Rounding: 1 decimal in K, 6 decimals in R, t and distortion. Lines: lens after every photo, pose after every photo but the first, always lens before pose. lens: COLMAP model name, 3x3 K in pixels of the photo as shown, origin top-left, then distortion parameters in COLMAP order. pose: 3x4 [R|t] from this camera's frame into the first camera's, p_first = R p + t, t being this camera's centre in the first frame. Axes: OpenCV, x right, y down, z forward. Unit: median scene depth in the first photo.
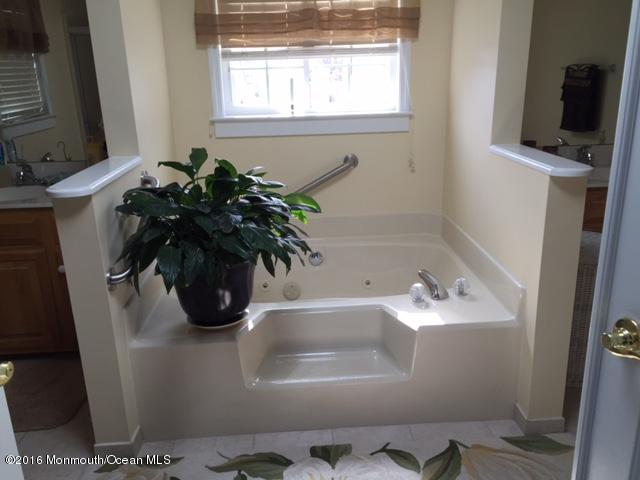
lens RADIAL K [[551.9, 0, 321.1], [0, 551.9, 239.7], [0, 0, 1]] dist [0.051289, -0.045672]
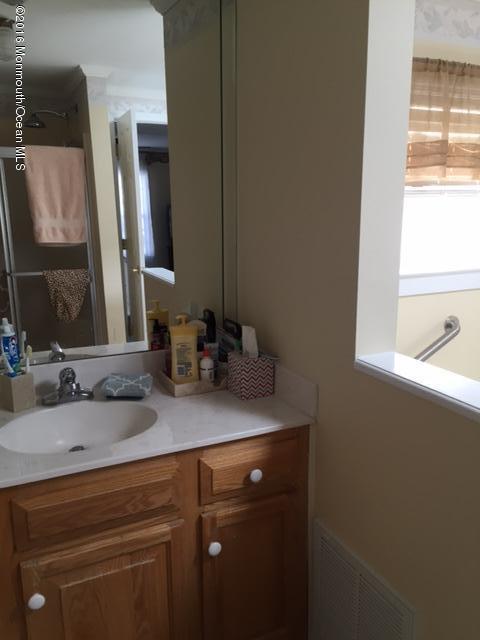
lens RADIAL K [[551.9, 0, 239.8], [0, 551.9, 320.4], [0, 0, 1]] dist [0.051289, -0.045672]
pose [[0.931579, -0.055042, 0.359347, -0.580308], [0.092890, 0.991699, -0.088910, -0.117751], [-0.351470, 0.116206, 0.928959, 0.393984]]
